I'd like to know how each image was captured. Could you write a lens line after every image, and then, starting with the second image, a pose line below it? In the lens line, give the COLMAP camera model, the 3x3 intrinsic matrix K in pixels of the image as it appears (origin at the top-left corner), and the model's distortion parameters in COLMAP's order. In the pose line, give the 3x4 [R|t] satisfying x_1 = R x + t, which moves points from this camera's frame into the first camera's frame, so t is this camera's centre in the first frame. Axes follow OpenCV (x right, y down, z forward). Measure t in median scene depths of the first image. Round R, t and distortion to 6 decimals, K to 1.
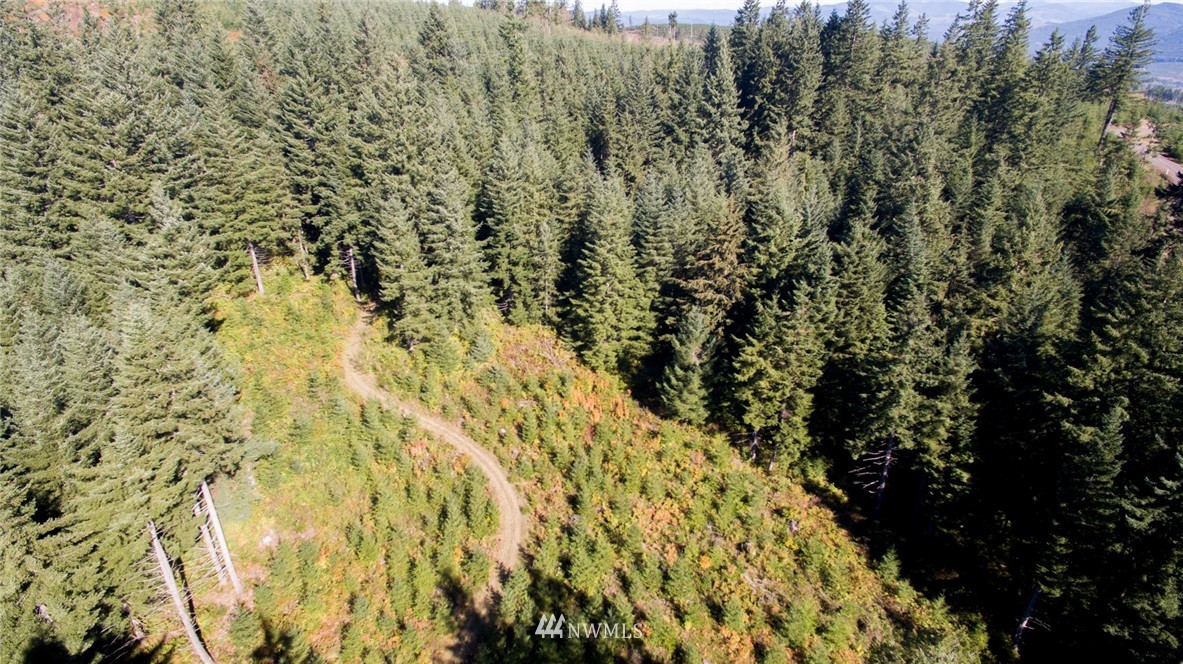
lens RADIAL K [[668.7, 0, 592.6], [0, 668.7, 335.5], [0, 0, 1]] dist [0.006463, 0.002916]
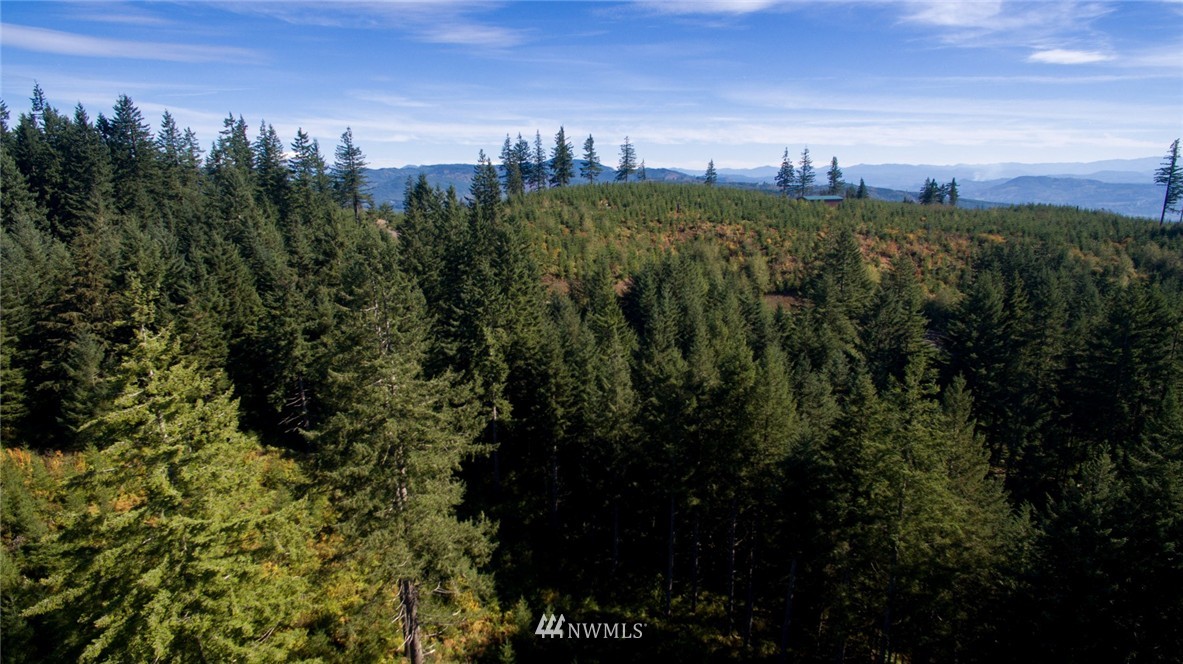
lens RADIAL K [[668.7, 0, 592.6], [0, 668.7, 335.5], [0, 0, 1]] dist [0.006463, 0.002916]
pose [[0.561697, -0.200708, 0.802629, -0.202767], [0.367081, 0.929870, -0.024366, 0.240900], [-0.741450, 0.308316, 0.595981, -0.173205]]
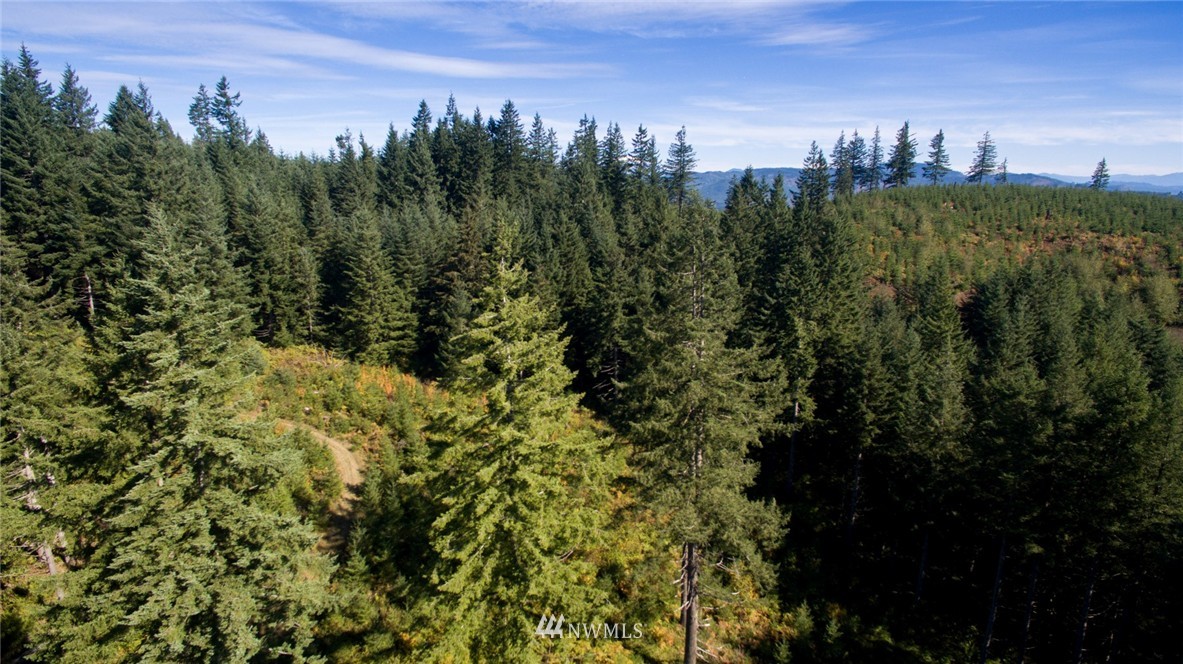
lens RADIAL K [[668.7, 0, 592.6], [0, 668.7, 335.5], [0, 0, 1]] dist [0.006463, 0.002916]
pose [[0.871931, -0.111845, 0.476683, -0.203369], [0.211416, 0.964128, -0.160499, 0.260626], [-0.441633, 0.240722, 0.864299, -0.156192]]
